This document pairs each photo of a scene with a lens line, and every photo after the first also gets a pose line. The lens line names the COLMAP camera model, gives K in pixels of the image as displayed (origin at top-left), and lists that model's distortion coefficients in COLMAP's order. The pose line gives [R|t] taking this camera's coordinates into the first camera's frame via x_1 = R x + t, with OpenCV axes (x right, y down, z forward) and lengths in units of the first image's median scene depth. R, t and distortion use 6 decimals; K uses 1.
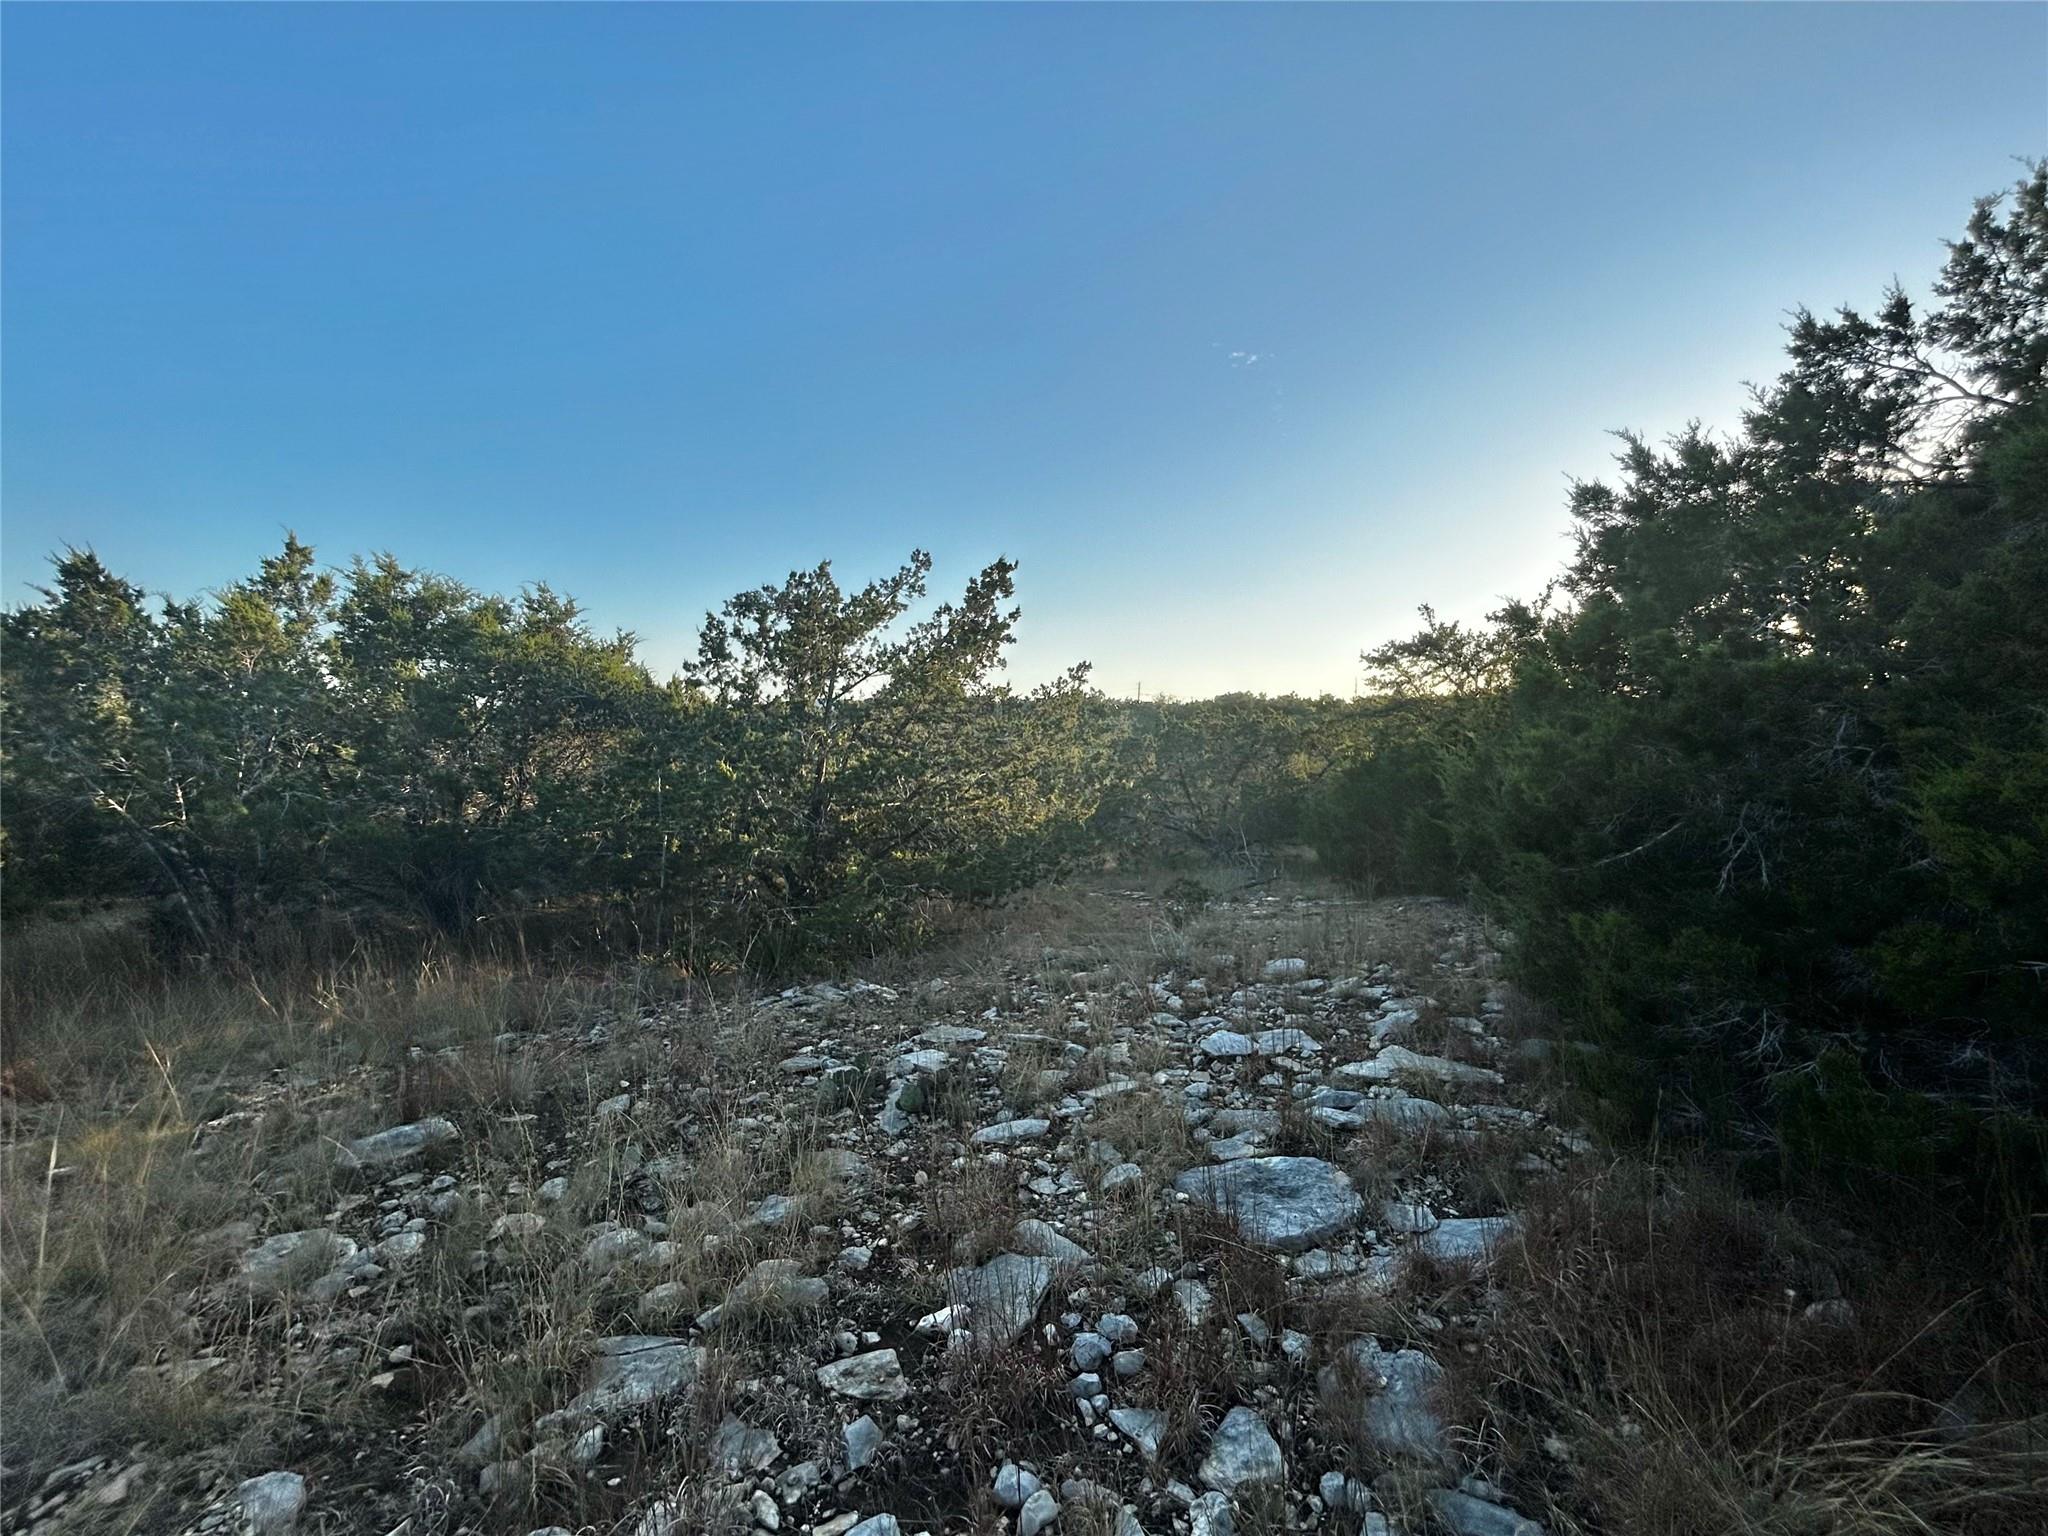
lens RADIAL K [[822.6, 0, 1022.4], [0, 822.6, 771.4], [0, 0, 1]] dist [0.002324, 0.000363]
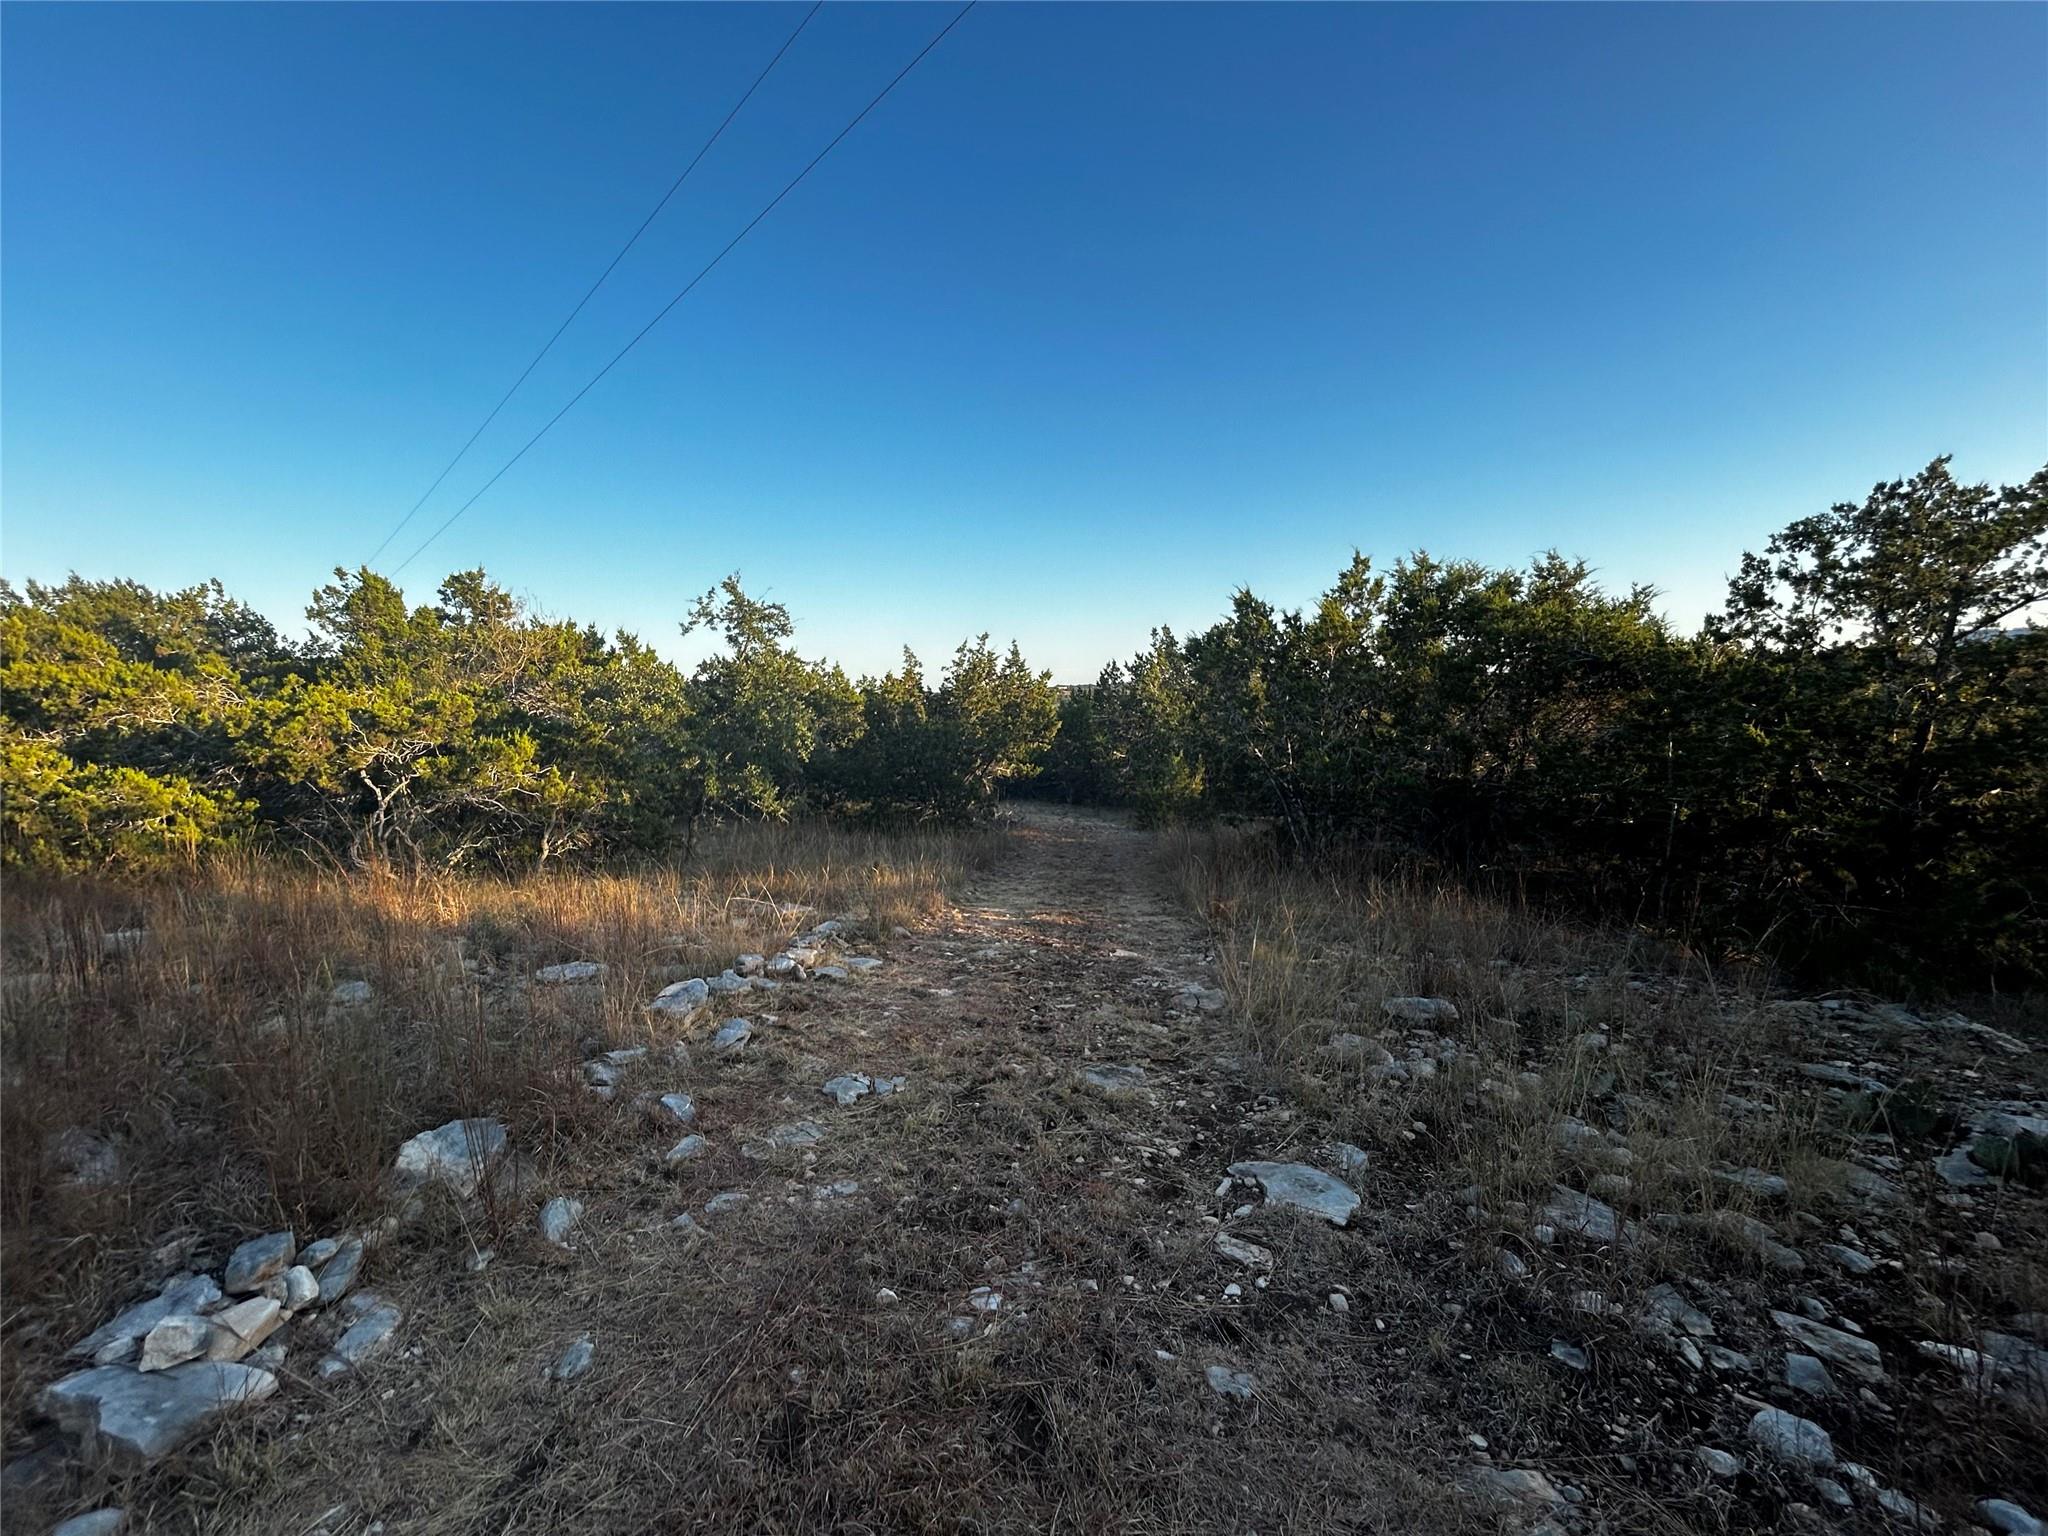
lens RADIAL K [[822.6, 0, 1021.5], [0, 822.6, 769.1], [0, 0, 1]] dist [0.002324, 0.000363]
pose [[0.455037, 0.049648, -0.889087, 0.058729], [-0.010205, 0.998670, 0.050544, -0.001220], [0.890414, -0.013926, 0.454939, -0.086566]]
